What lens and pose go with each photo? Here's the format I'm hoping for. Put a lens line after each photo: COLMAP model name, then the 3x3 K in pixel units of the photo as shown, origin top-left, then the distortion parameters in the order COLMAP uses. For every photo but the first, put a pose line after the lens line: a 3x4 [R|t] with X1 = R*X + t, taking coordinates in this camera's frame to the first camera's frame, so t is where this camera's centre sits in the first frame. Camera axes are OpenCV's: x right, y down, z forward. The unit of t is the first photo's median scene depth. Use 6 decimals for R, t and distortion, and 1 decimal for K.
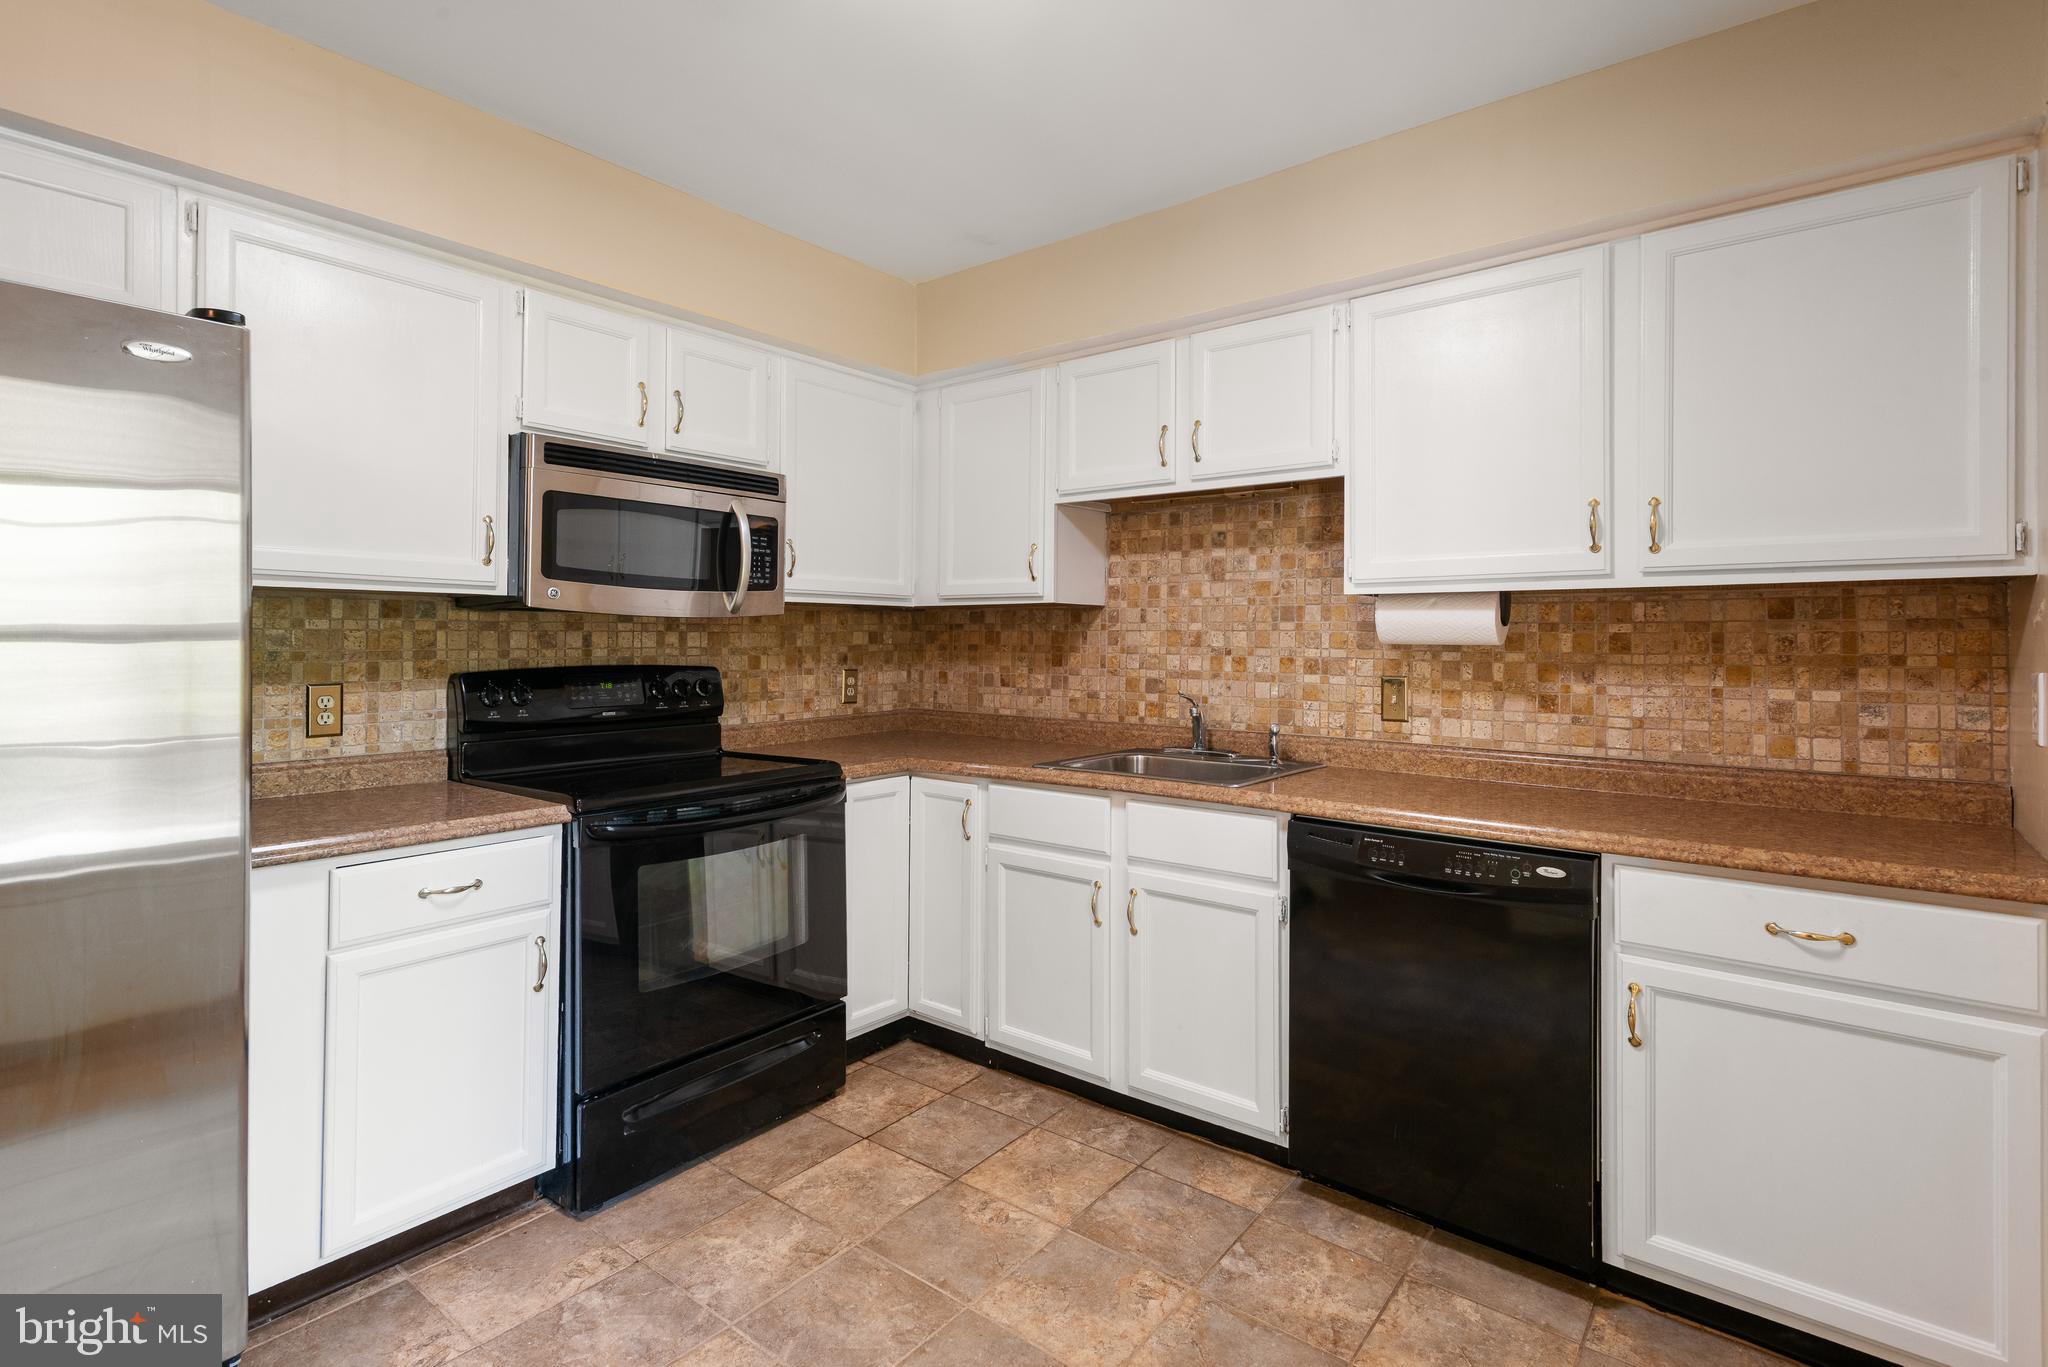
lens RADIAL K [[988.7, 0, 1025.0], [0, 988.7, 625.0], [0, 0, 1]] dist [0.008319, 0.000070]
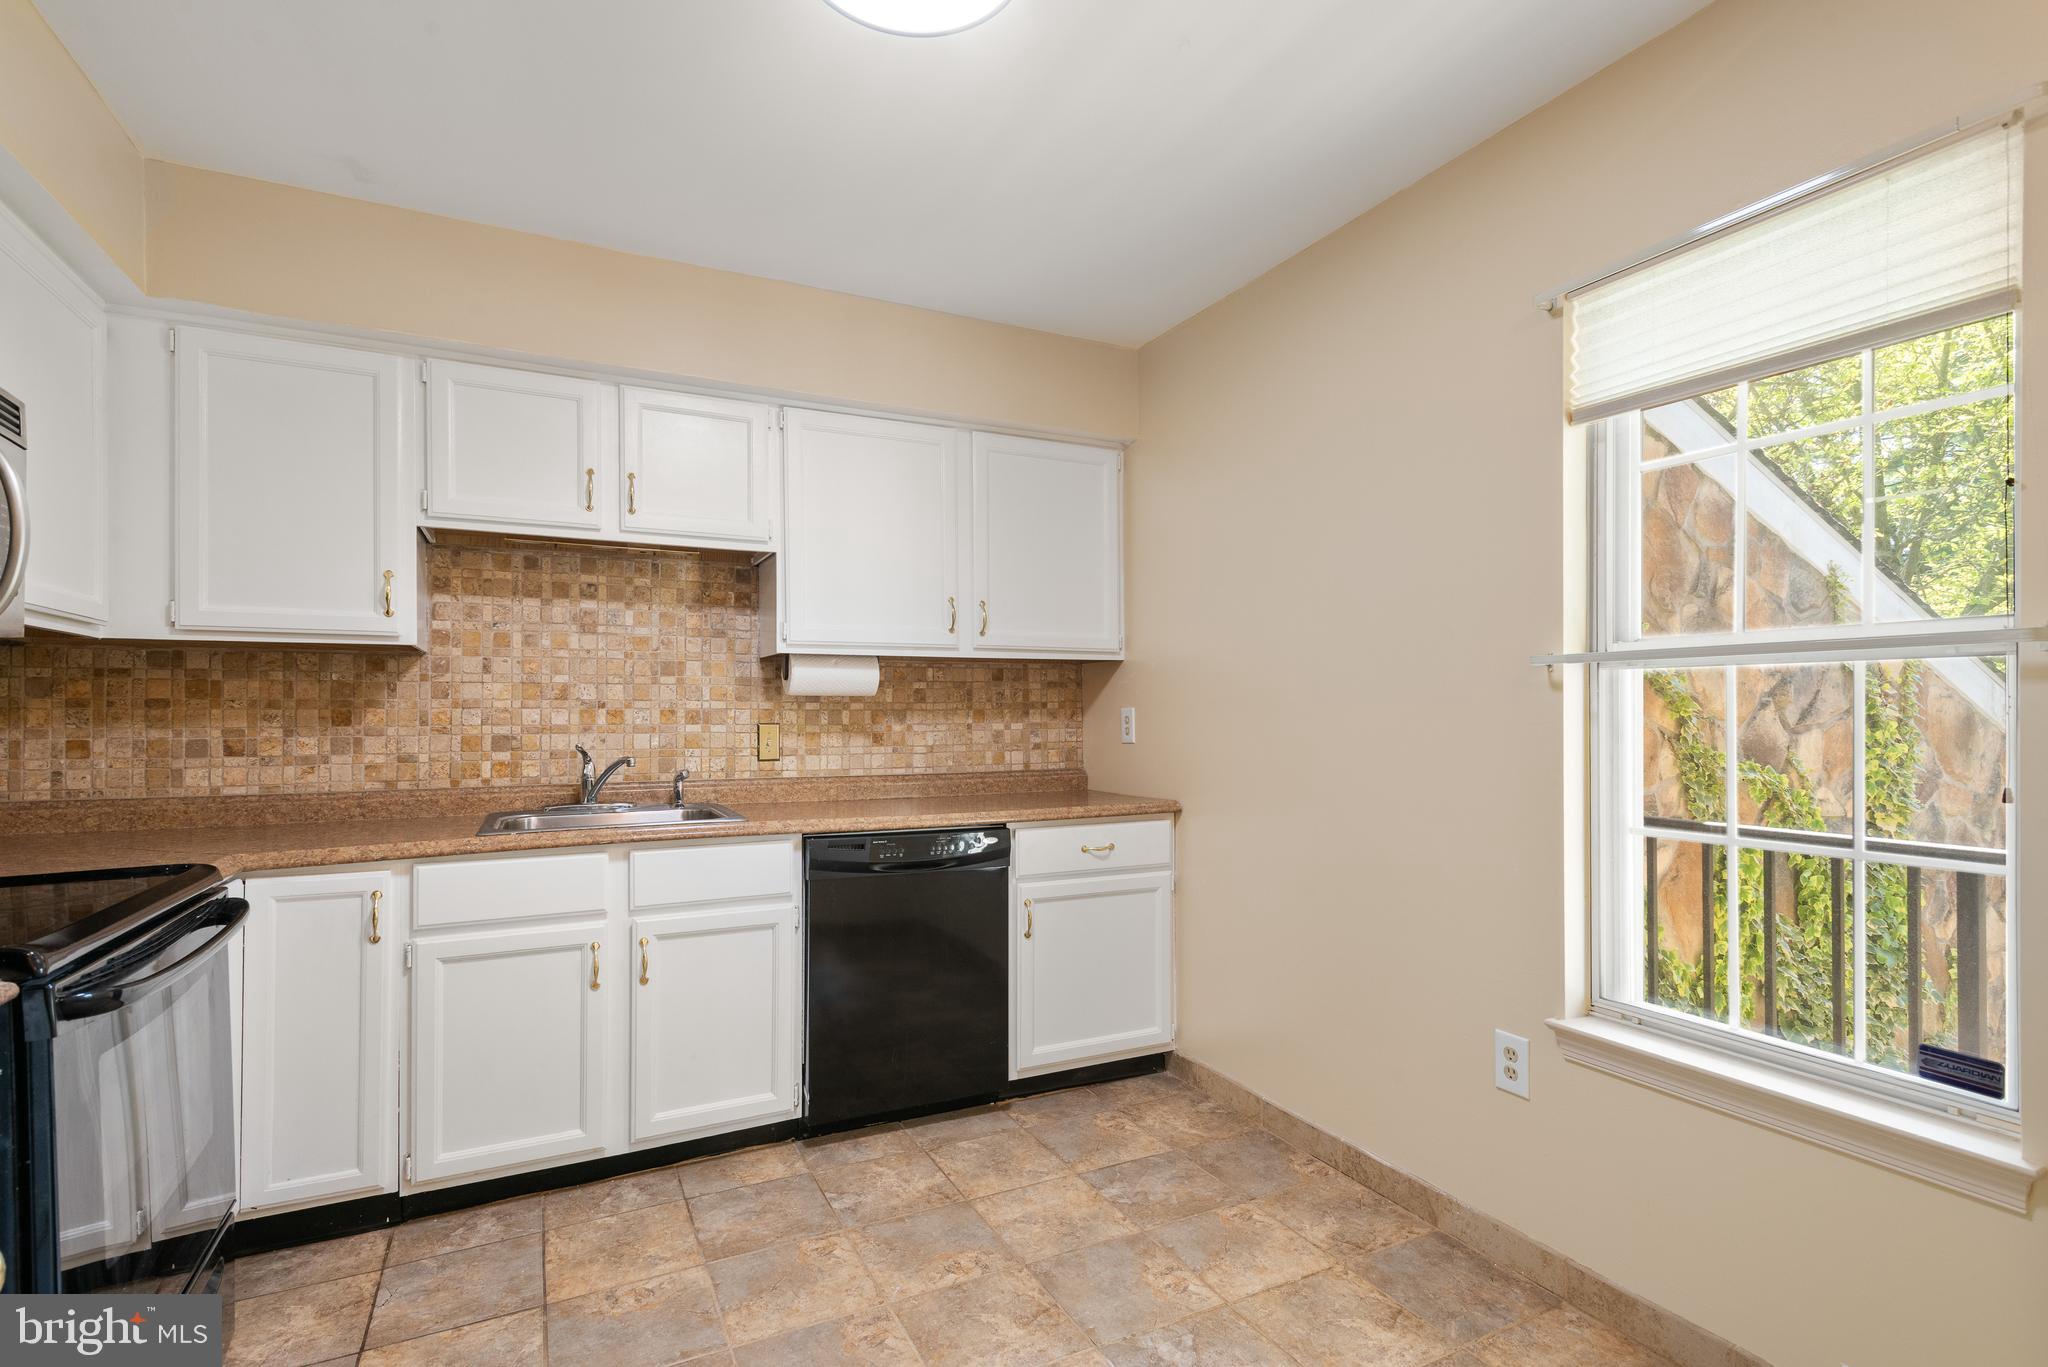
lens RADIAL K [[974.1, 0, 1028.2], [0, 974.1, 701.7], [0, 0, 1]] dist [0.021136, -0.007838]
pose [[0.422683, 0.005625, 0.906260, -0.543963], [-0.006108, 0.999976, -0.003358, 0.026507], [-0.906257, -0.004116, 0.422707, 0.207554]]
